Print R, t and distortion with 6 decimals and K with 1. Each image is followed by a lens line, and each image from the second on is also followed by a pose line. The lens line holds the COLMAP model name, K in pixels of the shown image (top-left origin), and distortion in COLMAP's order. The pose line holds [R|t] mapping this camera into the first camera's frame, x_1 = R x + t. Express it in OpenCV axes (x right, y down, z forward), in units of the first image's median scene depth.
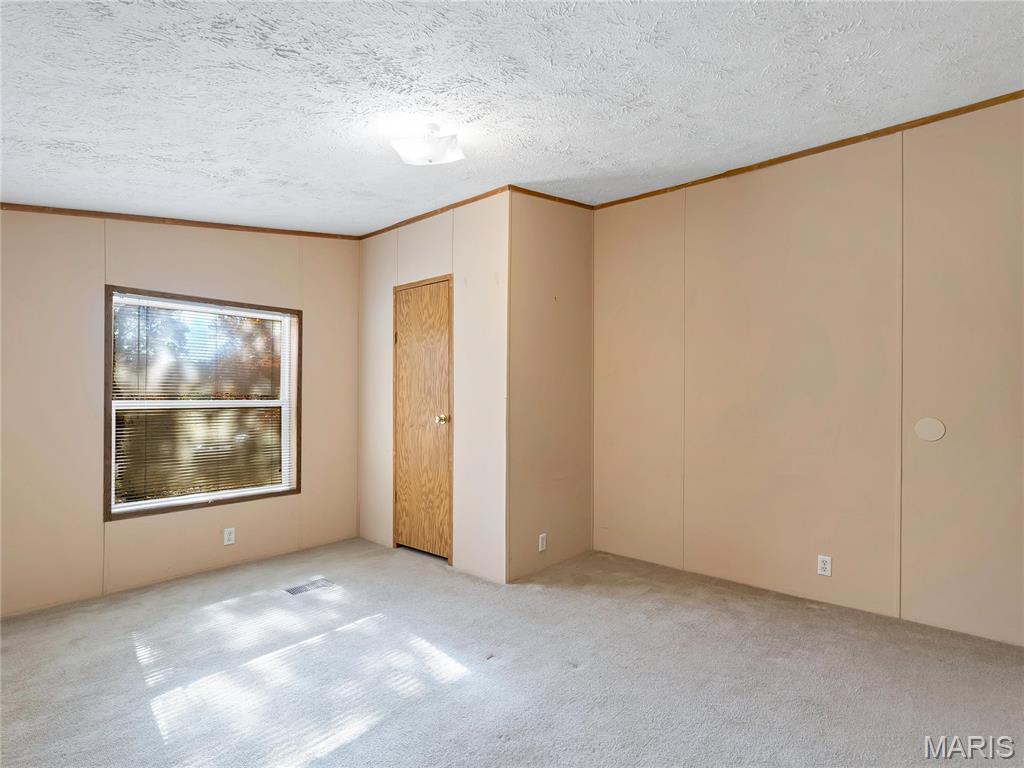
lens RADIAL K [[517.6, 0, 512.7], [0, 517.6, 393.6], [0, 0, 1]] dist [-0.002284, -0.000298]
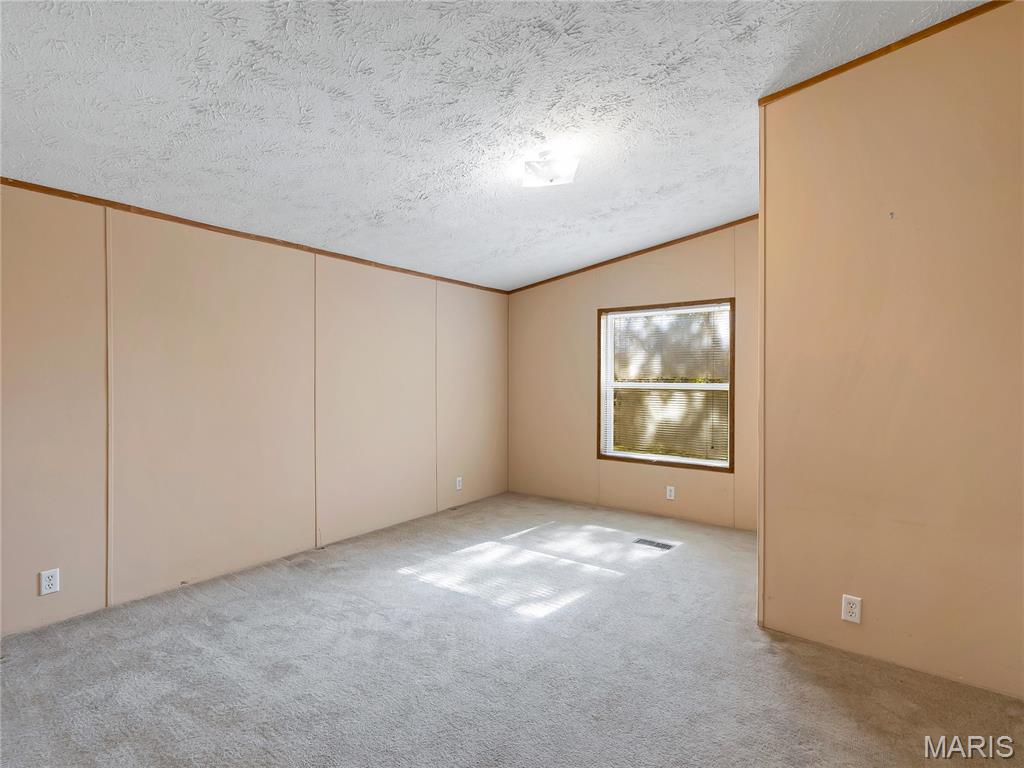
lens RADIAL K [[515.6, 0, 518.6], [0, 515.6, 384.4], [0, 0, 1]] dist [-0.001762, -0.000126]
pose [[0.074294, 0.010596, -0.997180, 0.756234], [0.005636, 0.999923, 0.011045, -0.000335], [0.997220, -0.006440, 0.074228, 0.627221]]
